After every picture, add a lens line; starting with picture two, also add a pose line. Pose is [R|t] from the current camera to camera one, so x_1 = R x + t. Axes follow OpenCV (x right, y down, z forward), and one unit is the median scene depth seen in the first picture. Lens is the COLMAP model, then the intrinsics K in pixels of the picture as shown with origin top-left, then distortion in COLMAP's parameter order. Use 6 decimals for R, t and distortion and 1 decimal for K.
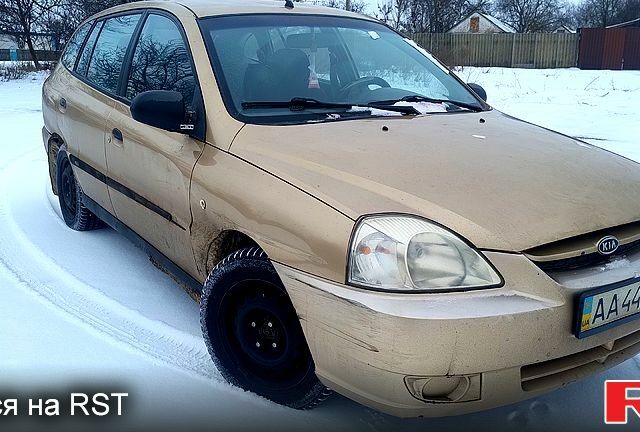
lens RADIAL K [[609.1, 0, 319.9], [0, 609.1, 251.5], [0, 0, 1]] dist [0.043120, 0.015932]
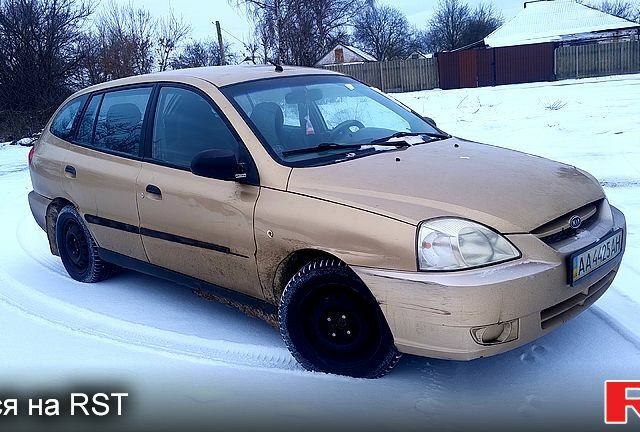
lens RADIAL K [[609.1, 0, 319.9], [0, 609.1, 251.5], [0, 0, 1]] dist [0.043120, 0.015932]
pose [[0.975158, -0.135287, 0.175395, -0.350440], [0.144297, 0.988741, -0.039616, 0.026507], [-0.168061, 0.063941, 0.983701, -0.289499]]
